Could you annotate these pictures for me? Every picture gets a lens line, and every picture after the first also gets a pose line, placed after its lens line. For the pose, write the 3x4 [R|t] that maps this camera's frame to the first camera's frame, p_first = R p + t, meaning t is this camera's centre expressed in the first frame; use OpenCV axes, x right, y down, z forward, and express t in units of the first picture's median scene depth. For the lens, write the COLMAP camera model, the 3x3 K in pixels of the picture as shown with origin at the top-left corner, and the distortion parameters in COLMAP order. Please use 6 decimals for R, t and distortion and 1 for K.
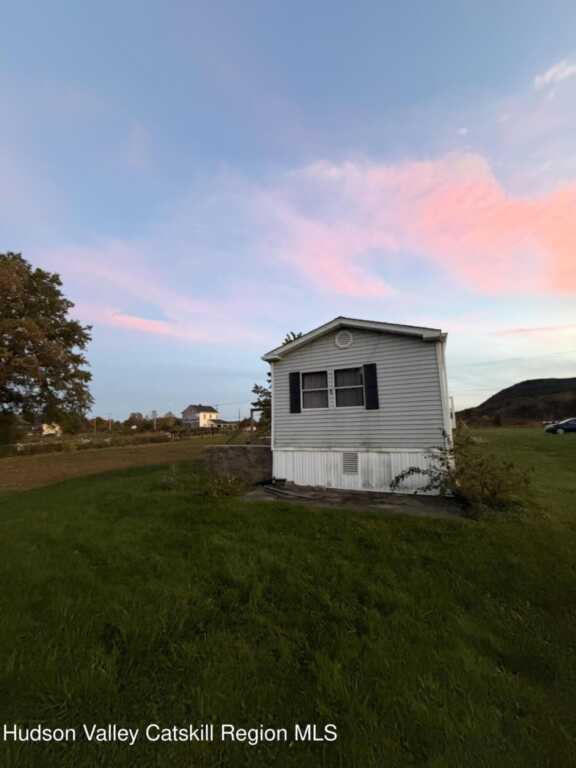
lens RADIAL K [[306.2, 0, 288.0], [0, 306.2, 384.0], [0, 0, 1]] dist [-0.000379, -0.000146]
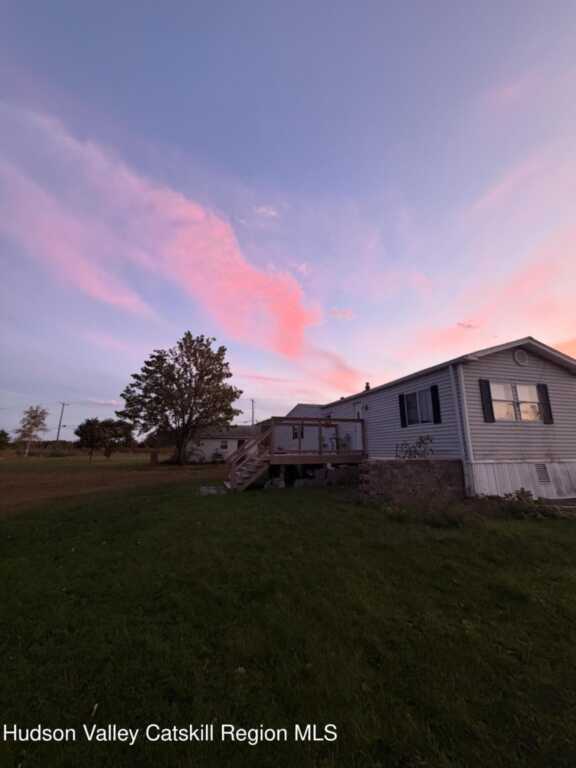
lens RADIAL K [[306.2, 0, 288.0], [0, 306.2, 384.0], [0, 0, 1]] dist [-0.000379, -0.000146]
pose [[0.732370, 0.165830, 0.660405, -1.143659], [-0.114500, 0.986072, -0.120629, 0.174179], [-0.671211, 0.012729, 0.741157, 0.768727]]
